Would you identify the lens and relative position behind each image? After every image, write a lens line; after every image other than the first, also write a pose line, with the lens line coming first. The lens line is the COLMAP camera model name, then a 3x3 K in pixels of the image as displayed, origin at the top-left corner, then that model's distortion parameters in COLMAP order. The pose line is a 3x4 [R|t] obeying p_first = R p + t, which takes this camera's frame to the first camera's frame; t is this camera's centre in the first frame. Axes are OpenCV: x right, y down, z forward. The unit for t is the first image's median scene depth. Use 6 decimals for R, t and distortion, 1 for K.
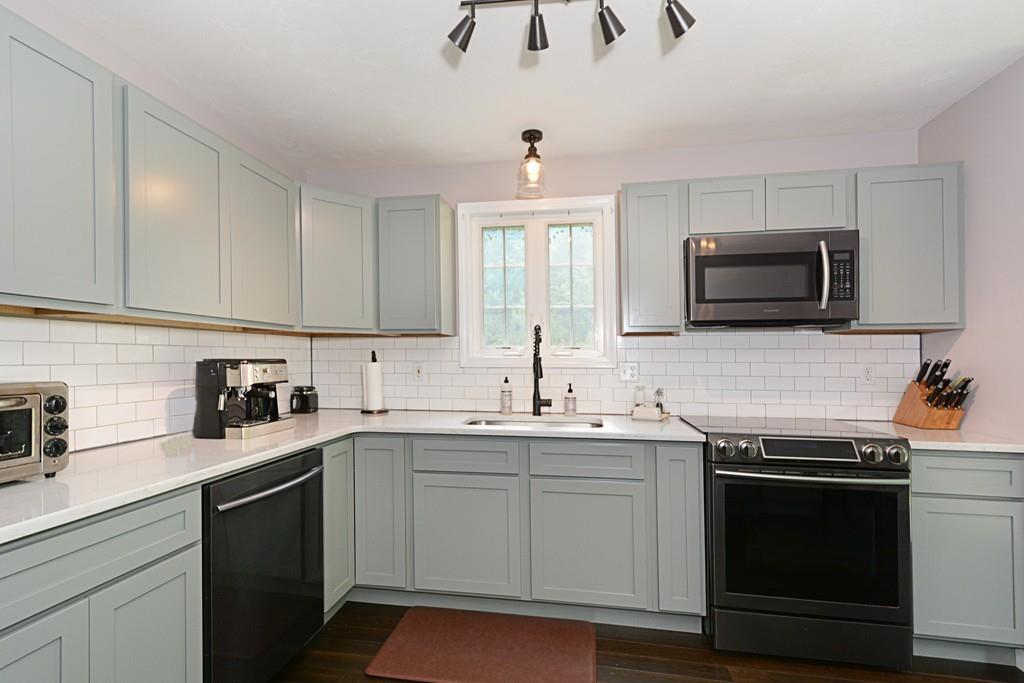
lens RADIAL K [[479.2, 0, 498.2], [0, 479.2, 361.7], [0, 0, 1]] dist [0.003426, 0.000211]
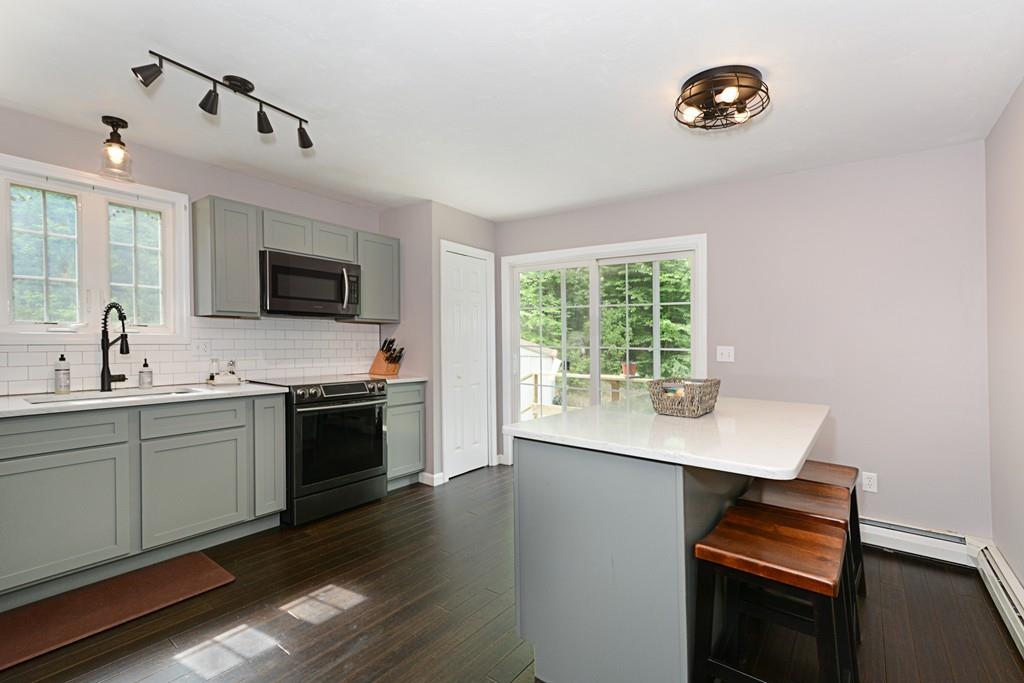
lens RADIAL K [[452.0, 0, 512.0], [0, 452.0, 341.5], [0, 0, 1]] dist [0.000802, 0.000016]
pose [[0.444010, -0.000589, 0.896021, -0.476090], [-0.003003, 0.999993, 0.002146, 0.002373], [-0.896017, -0.003643, 0.444006, -0.233094]]
